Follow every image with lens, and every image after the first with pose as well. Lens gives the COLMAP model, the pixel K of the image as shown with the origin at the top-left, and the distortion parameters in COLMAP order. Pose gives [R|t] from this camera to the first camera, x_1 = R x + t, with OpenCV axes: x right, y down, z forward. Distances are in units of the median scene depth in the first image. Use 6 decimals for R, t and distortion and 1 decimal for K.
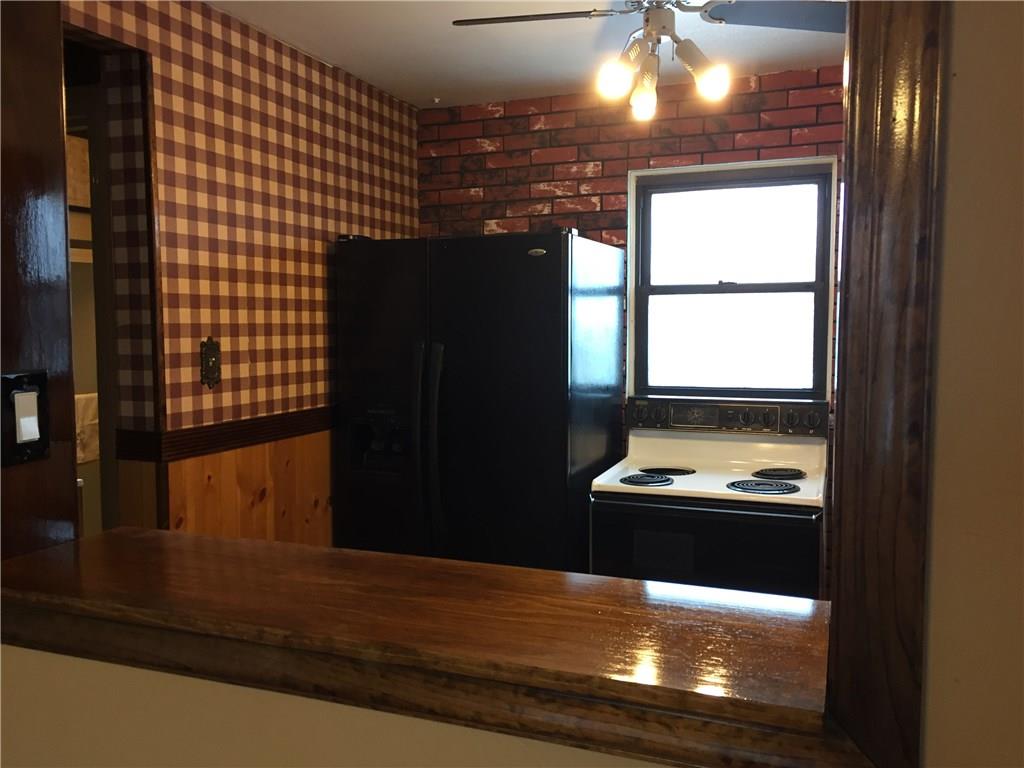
lens RADIAL K [[836.9, 0, 509.6], [0, 836.9, 384.1], [0, 0, 1]] dist [0.028804, 0.000731]
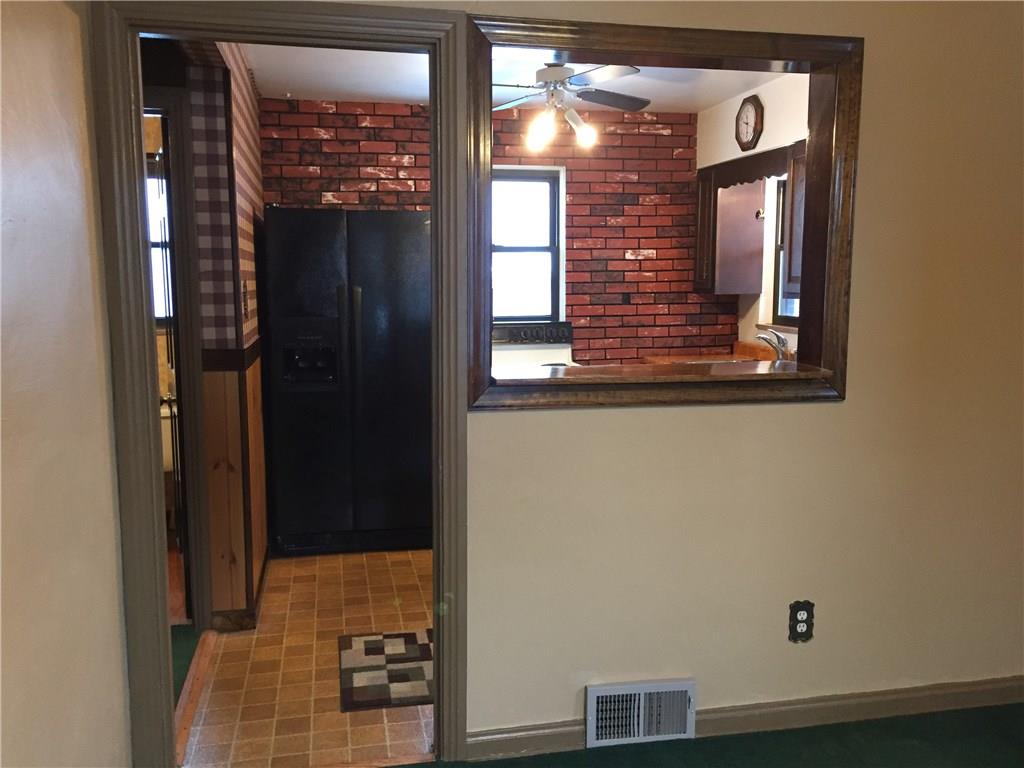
lens RADIAL K [[878.5, 0, 512.2], [0, 878.5, 385.7], [0, 0, 1]] dist [0.009832, -0.004010]
pose [[0.832031, -0.068525, 0.550480, -0.561286], [0.044094, 0.997371, 0.057509, 0.035903], [-0.552974, -0.023576, 0.832865, -0.294796]]
